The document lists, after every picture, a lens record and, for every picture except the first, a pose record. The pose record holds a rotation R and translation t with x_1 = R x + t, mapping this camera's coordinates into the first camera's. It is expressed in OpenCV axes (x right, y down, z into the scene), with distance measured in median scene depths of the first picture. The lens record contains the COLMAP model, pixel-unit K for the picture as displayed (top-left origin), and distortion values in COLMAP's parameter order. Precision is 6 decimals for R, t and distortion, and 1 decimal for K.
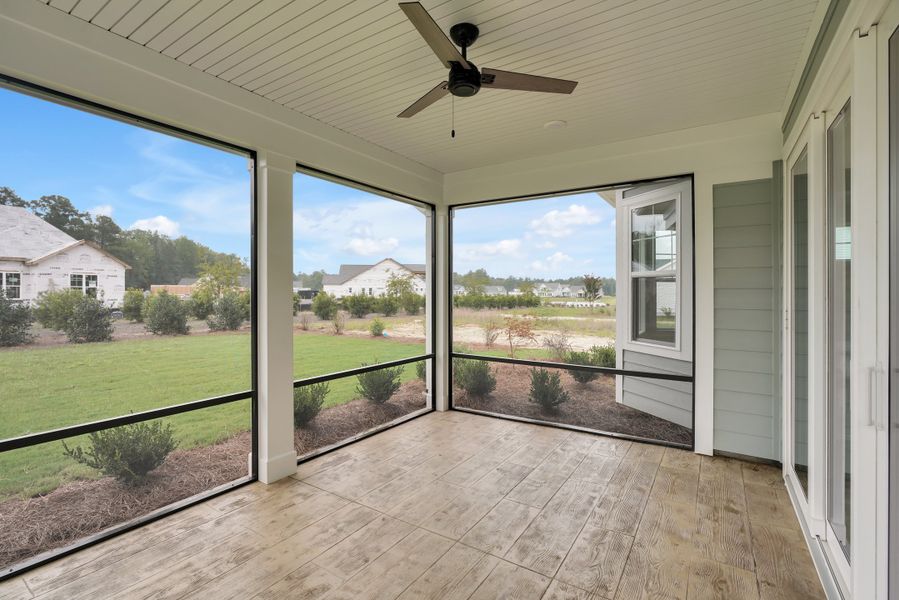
lens RADIAL K [[407.4, 0, 448.1], [0, 407.4, 293.6], [0, 0, 1]] dist [-0.000829, 0.000129]
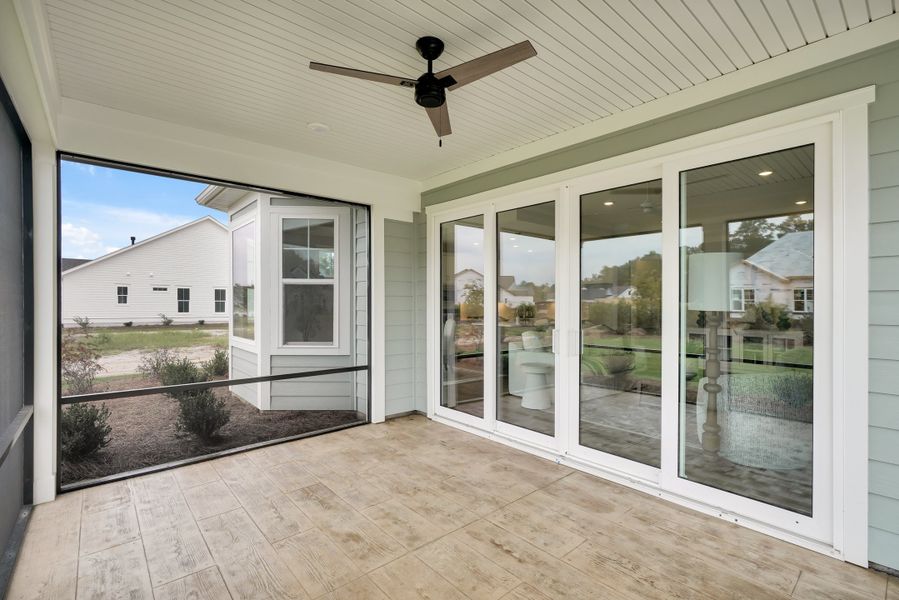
lens RADIAL K [[414.1, 0, 449.5], [0, 414.1, 290.9], [0, 0, 1]] dist [-0.006789, -0.000137]
pose [[0.281076, 0.024901, 0.959363, -0.589374], [-0.001360, 0.999673, -0.025549, 0.006544], [-0.959685, 0.005876, 0.281017, 0.405883]]
